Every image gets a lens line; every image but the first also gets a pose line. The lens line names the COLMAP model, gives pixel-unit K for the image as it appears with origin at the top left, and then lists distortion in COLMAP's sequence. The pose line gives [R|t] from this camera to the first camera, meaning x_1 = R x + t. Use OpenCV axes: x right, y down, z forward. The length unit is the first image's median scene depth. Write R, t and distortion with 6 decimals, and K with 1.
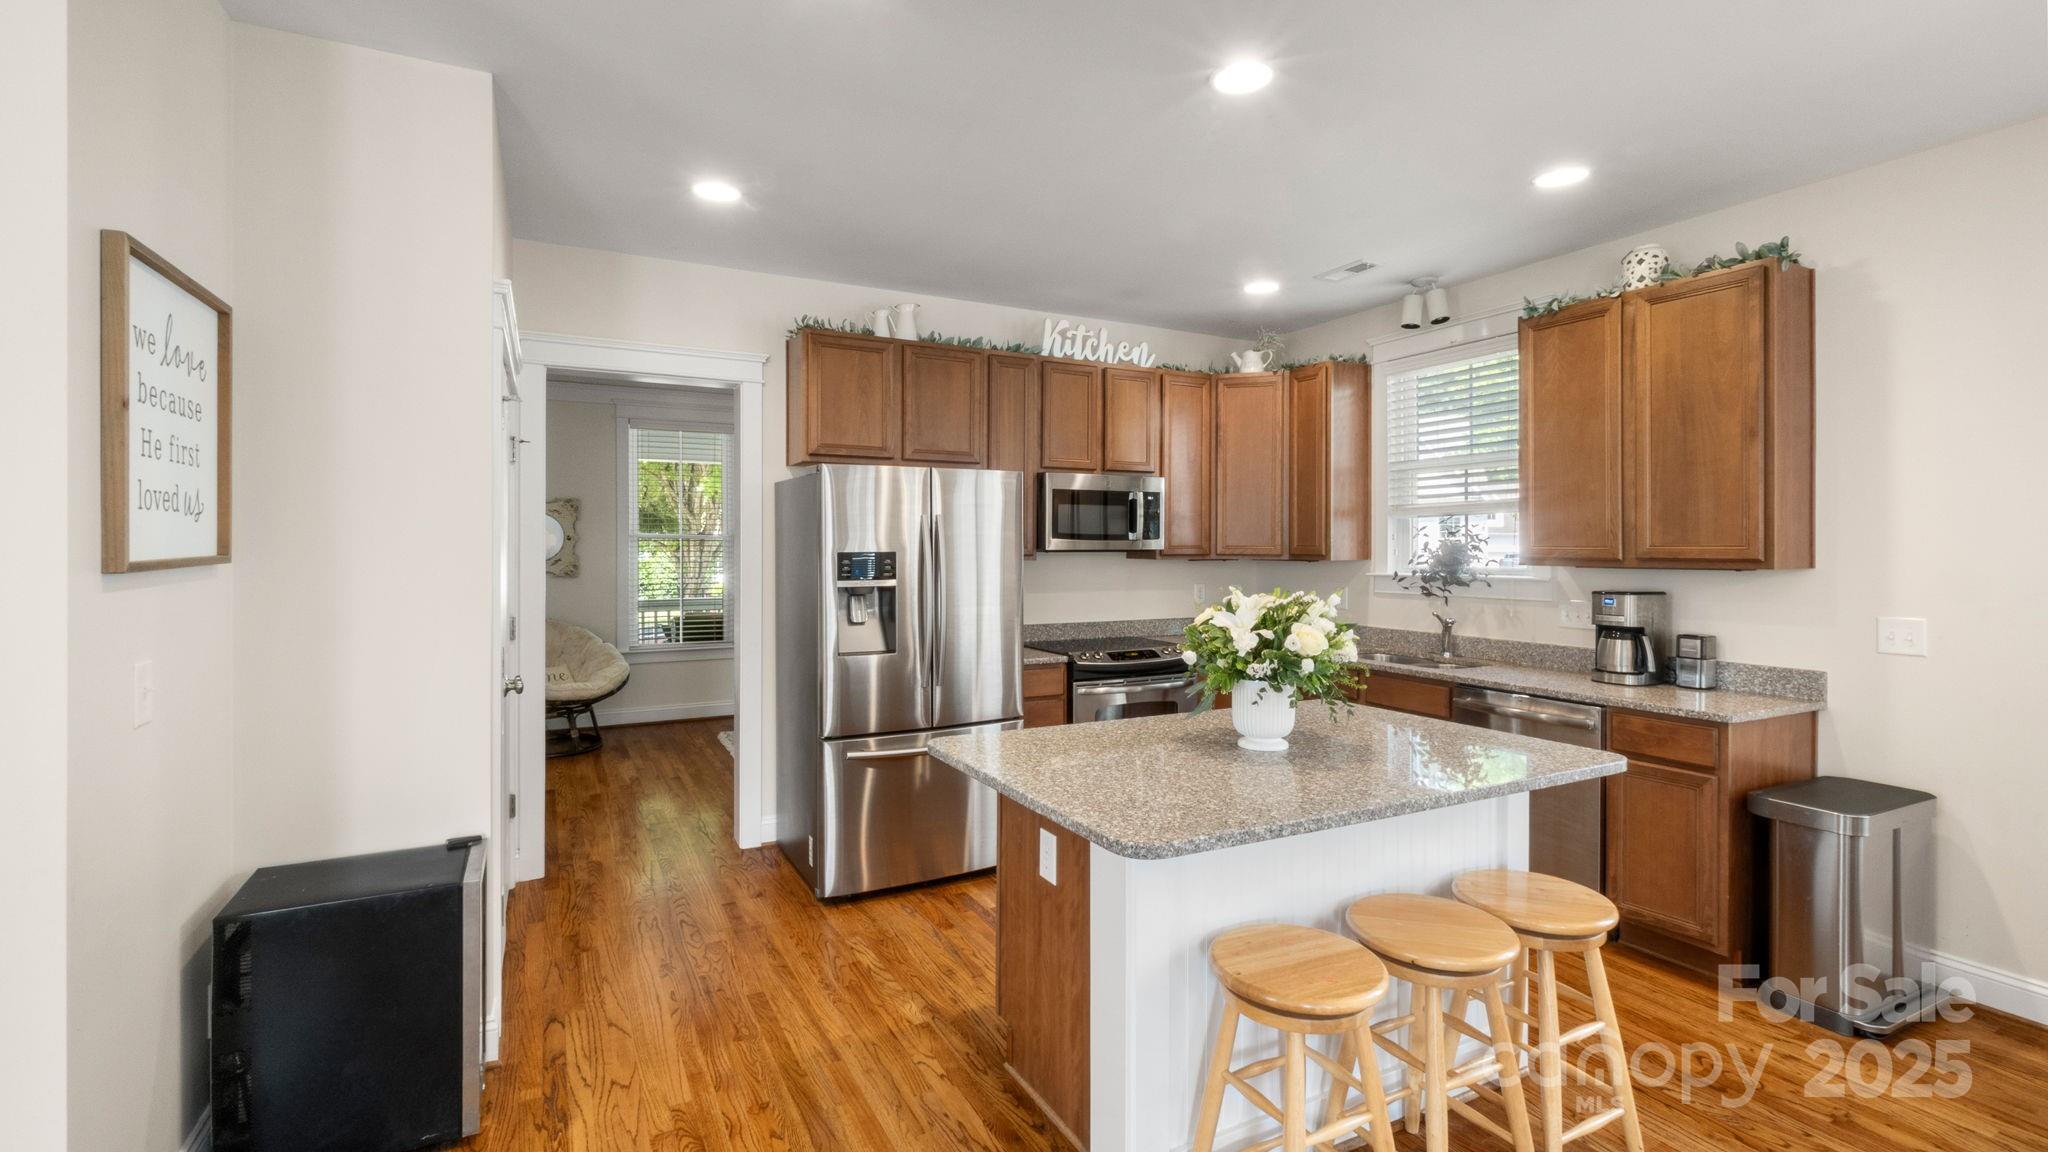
lens RADIAL K [[912.5, 0, 1029.9], [0, 912.5, 551.9], [0, 0, 1]] dist [-0.000609, -0.000052]
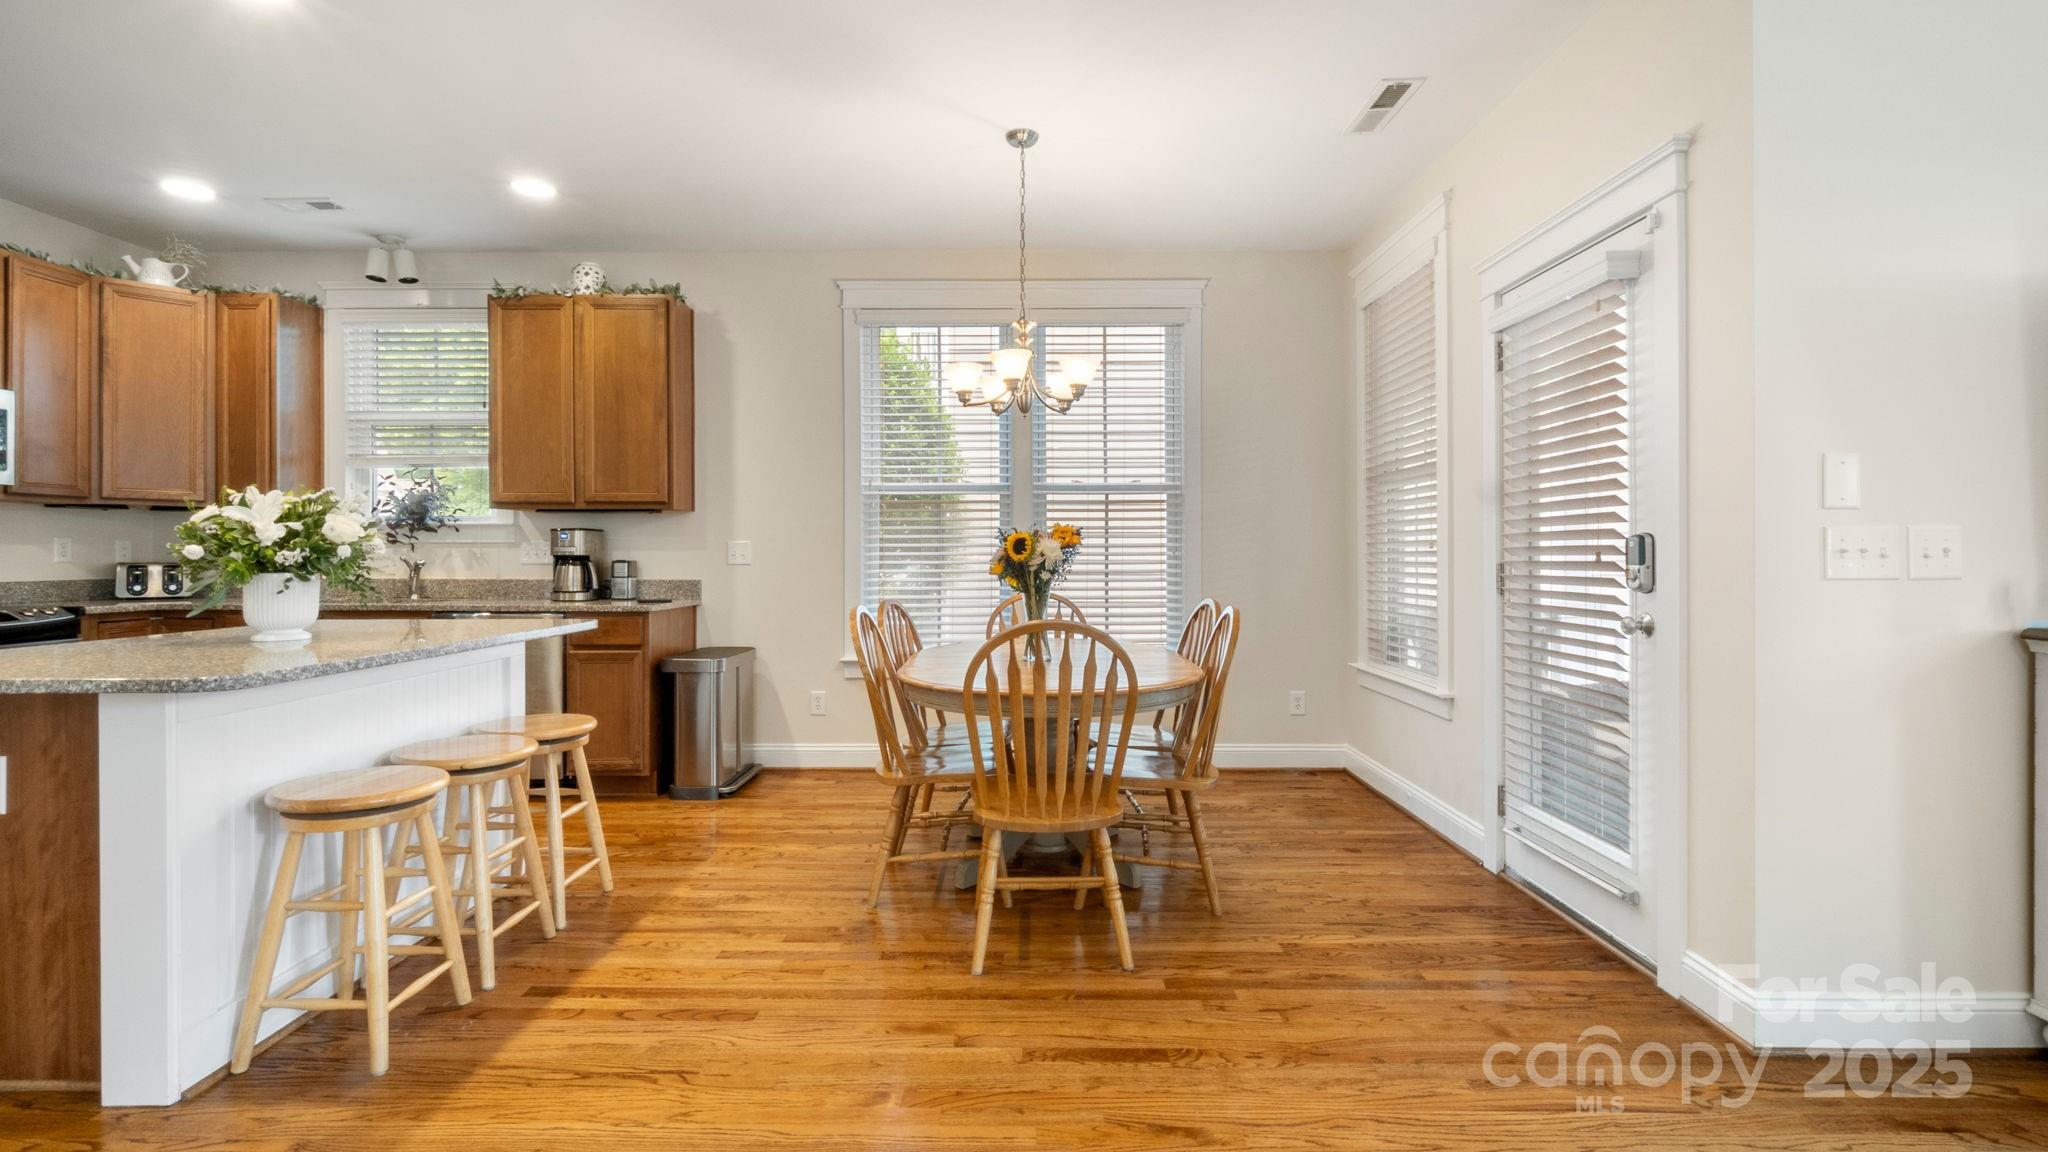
lens RADIAL K [[939.5, 0, 1027.1], [0, 939.5, 570.0], [0, 0, 1]] dist [-0.000135, -0.000154]
pose [[0.475133, -0.004180, 0.879904, -0.203861], [0.002589, 0.999991, 0.003352, 0.096979], [-0.879910, 0.000685, 0.475139, -0.181831]]
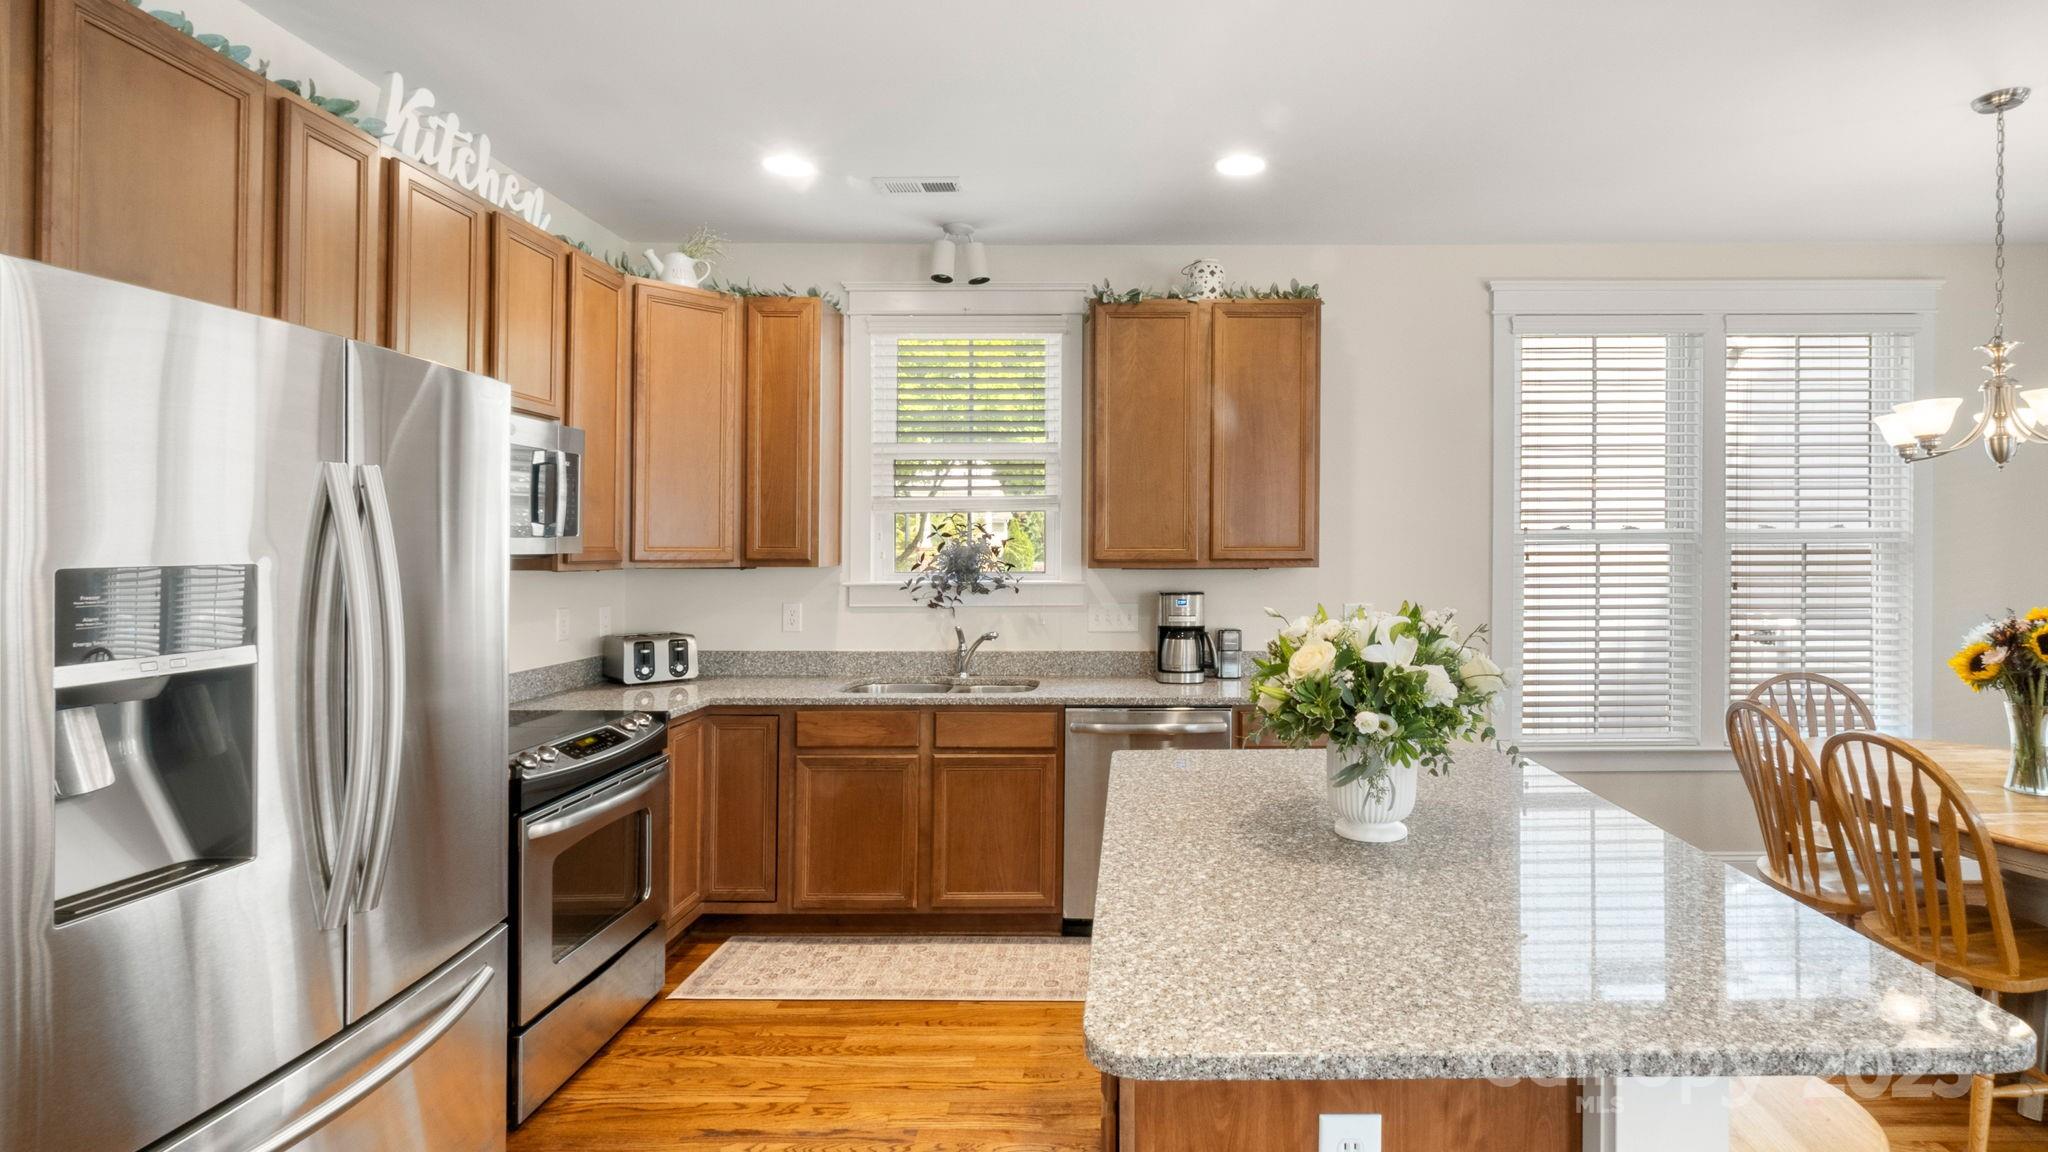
lens RADIAL K [[961.4, 0, 1018.0], [0, 961.4, 550.3], [0, 0, 1]] dist [0.005539, 0.000522]
pose [[0.462544, -0.002238, 0.886593, -0.384210], [0.005148, 0.999987, -0.000162, -0.003905], [-0.886581, 0.004639, 0.462549, 0.658098]]
